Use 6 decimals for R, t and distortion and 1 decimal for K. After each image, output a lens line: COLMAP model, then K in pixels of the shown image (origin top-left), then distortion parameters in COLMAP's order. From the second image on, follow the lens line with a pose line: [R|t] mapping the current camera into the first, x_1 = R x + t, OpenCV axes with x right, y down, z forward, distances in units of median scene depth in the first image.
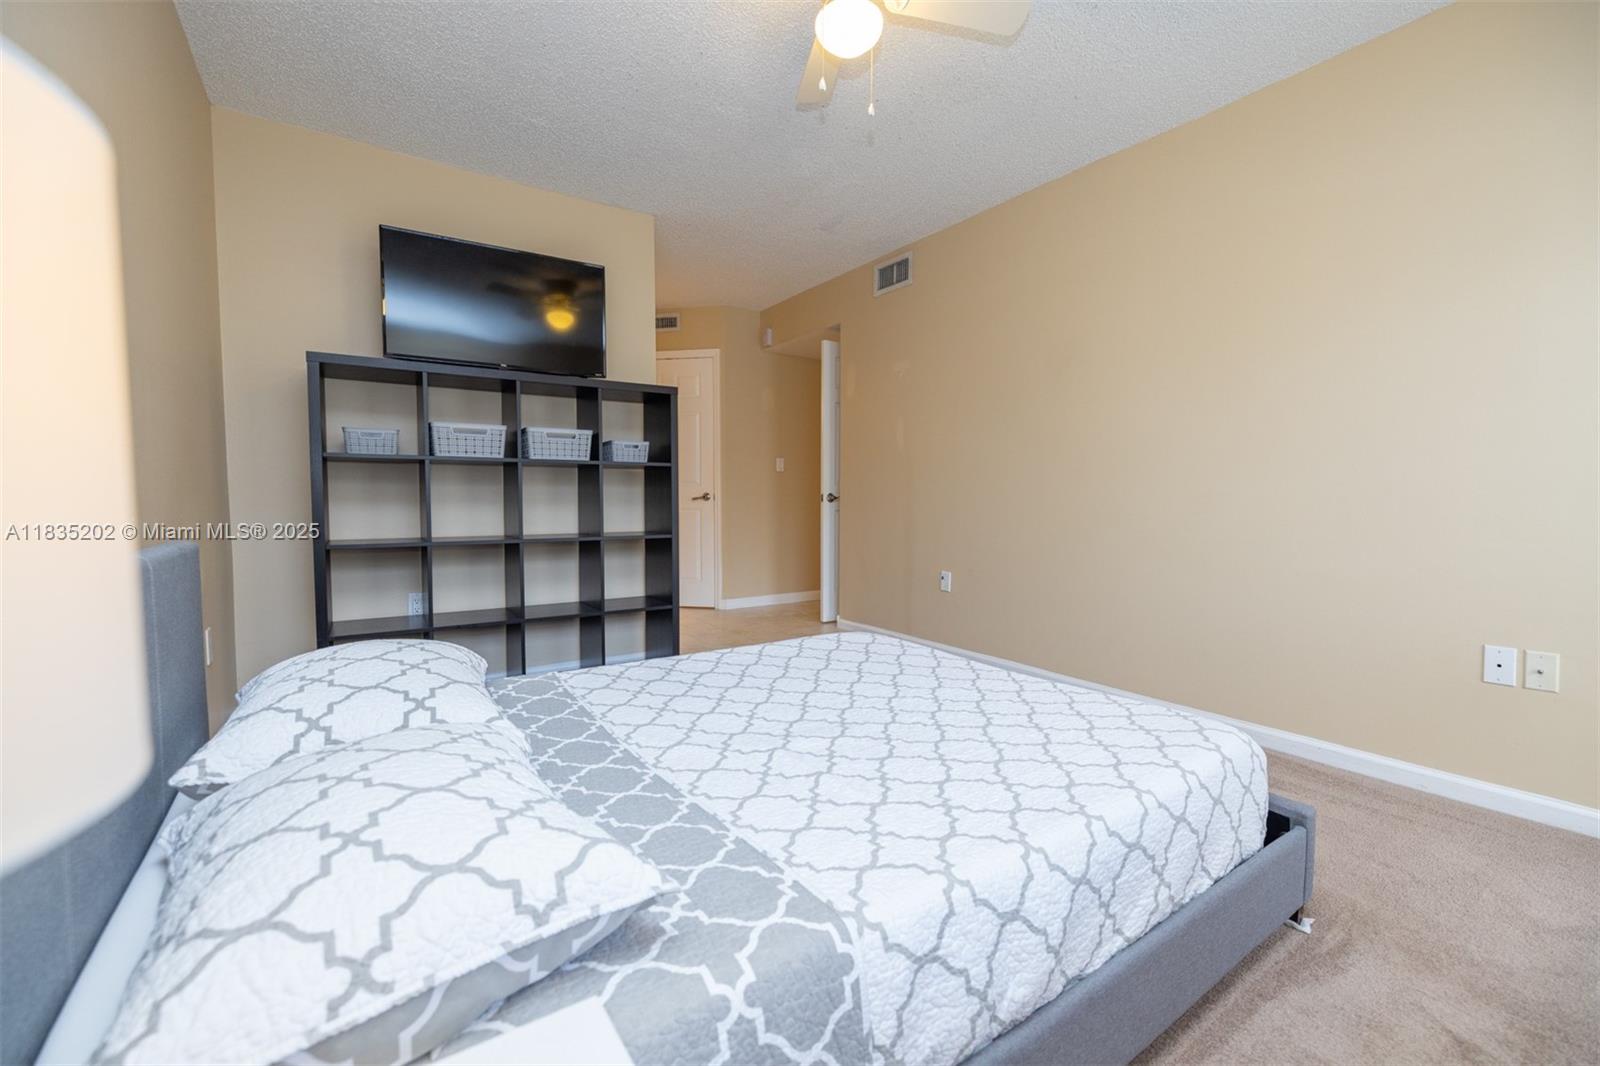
lens RADIAL K [[667.0, 0, 802.9], [0, 667.0, 533.0], [0, 0, 1]] dist [0.002394, -0.000196]
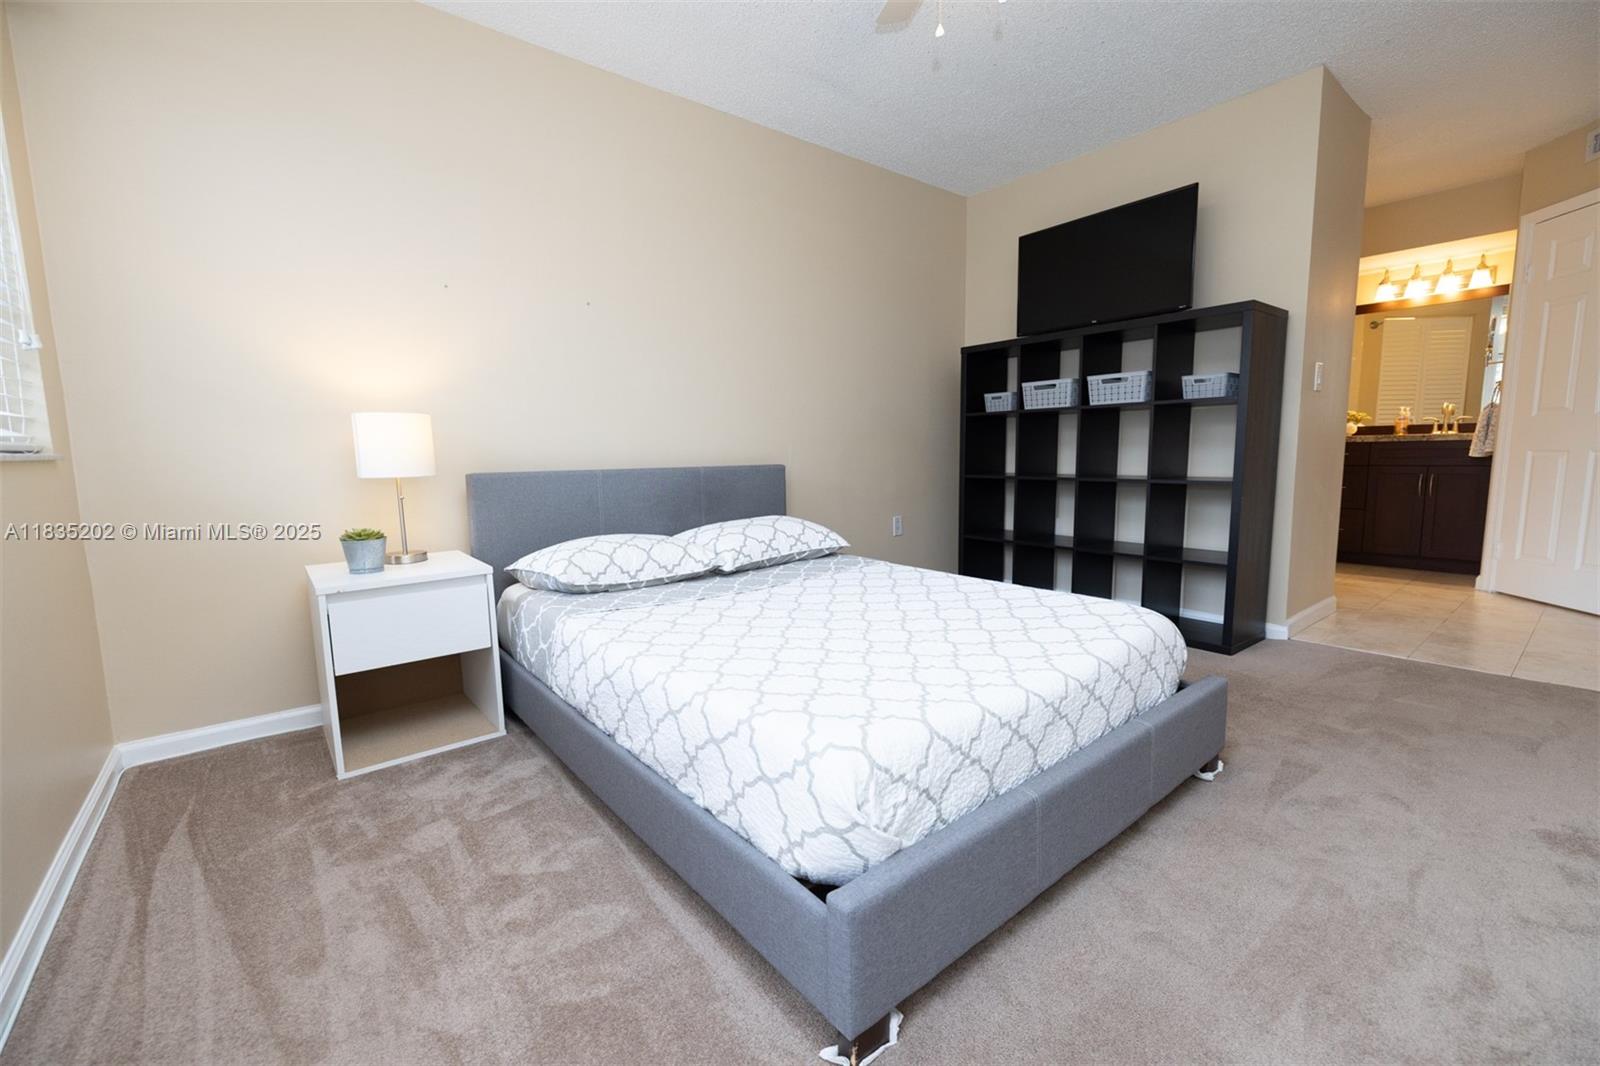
lens RADIAL K [[667.0, 0, 802.9], [0, 667.0, 533.0], [0, 0, 1]] dist [0.002394, -0.000196]
pose [[0.071495, 0.125249, -0.989546, 0.666767], [-0.034332, 0.991806, 0.123055, -0.020032], [0.996850, 0.025175, 0.075209, 0.431016]]
